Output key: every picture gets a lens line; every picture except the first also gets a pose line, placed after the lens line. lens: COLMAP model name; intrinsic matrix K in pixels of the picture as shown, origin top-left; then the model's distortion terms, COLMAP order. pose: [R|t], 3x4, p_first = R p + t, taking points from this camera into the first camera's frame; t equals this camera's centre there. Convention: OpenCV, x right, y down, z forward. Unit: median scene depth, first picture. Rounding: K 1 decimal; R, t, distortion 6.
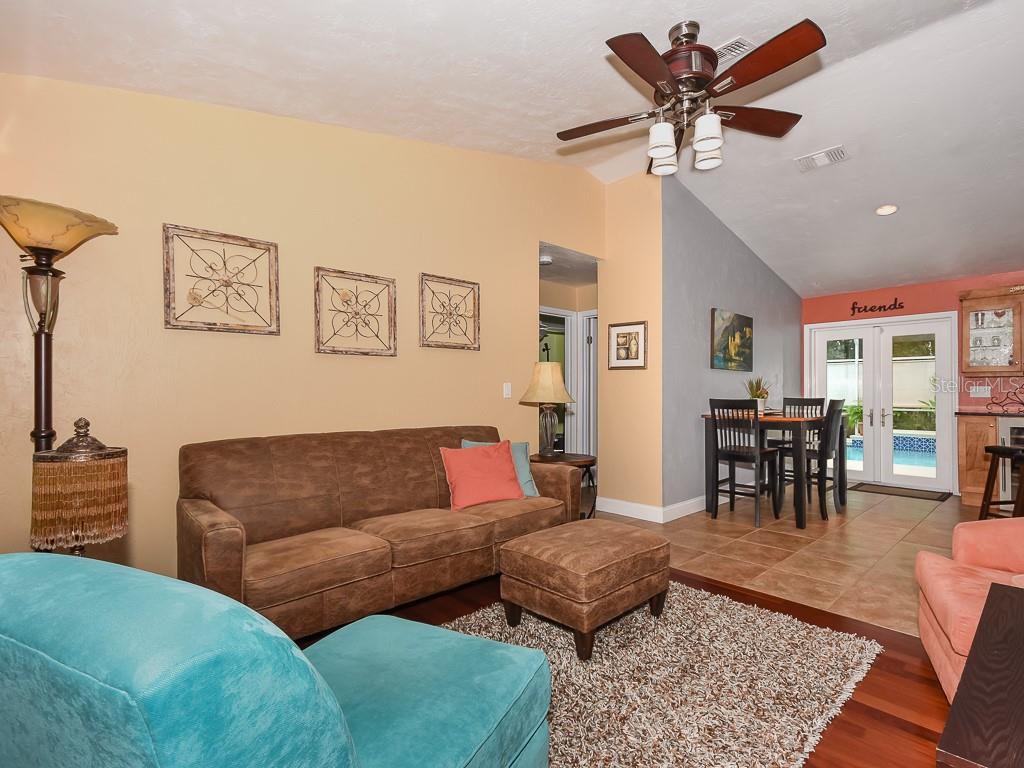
lens RADIAL K [[510.3, 0, 537.2], [0, 510.3, 387.3], [0, 0, 1]] dist [-0.000077, -0.000357]
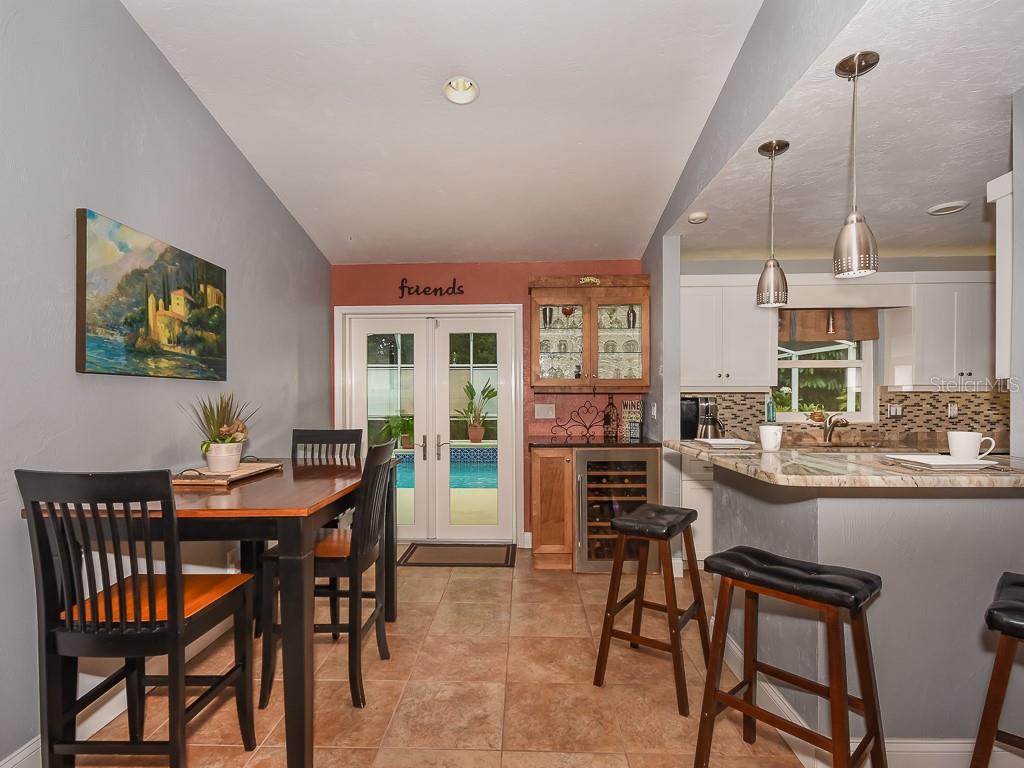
lens RADIAL K [[528.1, 0, 507.5], [0, 528.1, 404.3], [0, 0, 1]] dist [-0.000972, -0.000344]
pose [[0.718403, -0.015517, 0.695454, 0.270649], [-0.003346, 0.999663, 0.025760, -0.022687], [-0.695619, -0.020833, 0.718109, 0.464749]]
